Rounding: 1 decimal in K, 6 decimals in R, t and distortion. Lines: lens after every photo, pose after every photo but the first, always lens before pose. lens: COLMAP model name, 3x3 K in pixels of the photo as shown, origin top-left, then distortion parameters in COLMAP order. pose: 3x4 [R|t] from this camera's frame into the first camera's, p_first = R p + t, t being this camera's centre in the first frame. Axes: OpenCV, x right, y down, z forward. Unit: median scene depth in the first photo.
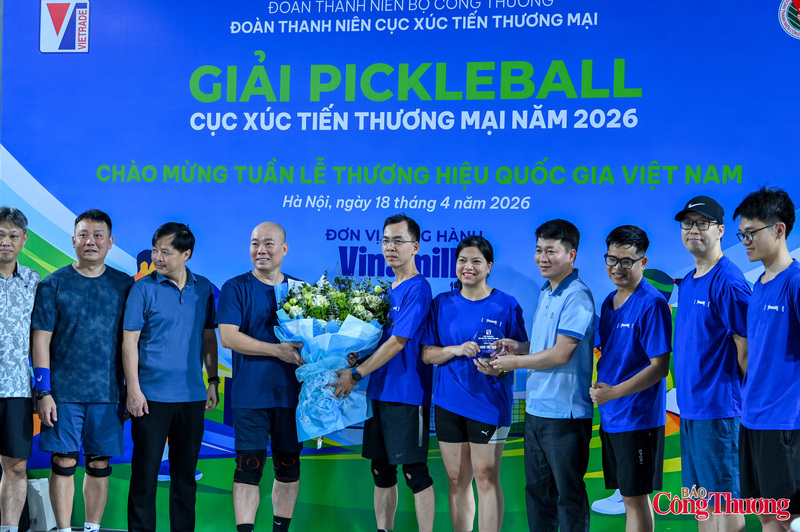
lens RADIAL K [[1613.2, 0, 400.0], [0, 1613.2, 267.0], [0, 0, 1]] dist [-0.004929, 0.000000]
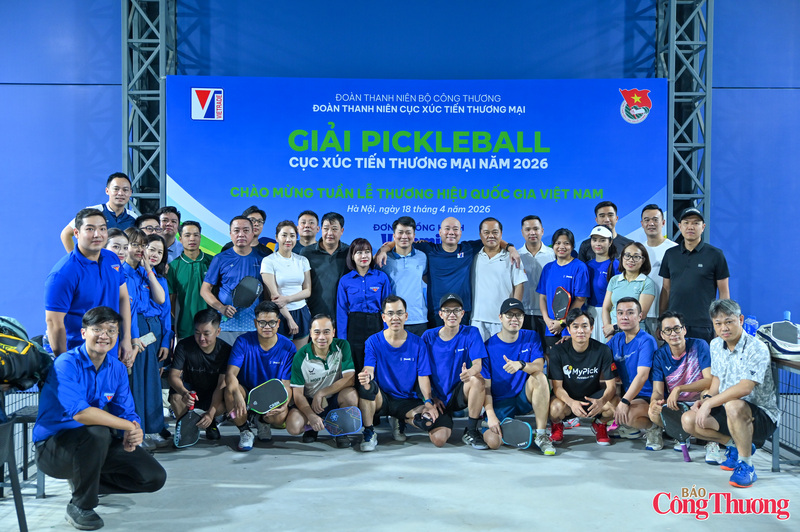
lens RADIAL K [[876.8, 0, 400.0], [0, 876.8, 264.1], [0, 0, 1]] dist [0.004583, 0.000000]
pose [[0.958816, -0.019616, 0.283350, -0.293719], [0.013204, 0.999612, 0.024521, -0.002915], [-0.283721, -0.019770, 0.958703, 0.069432]]
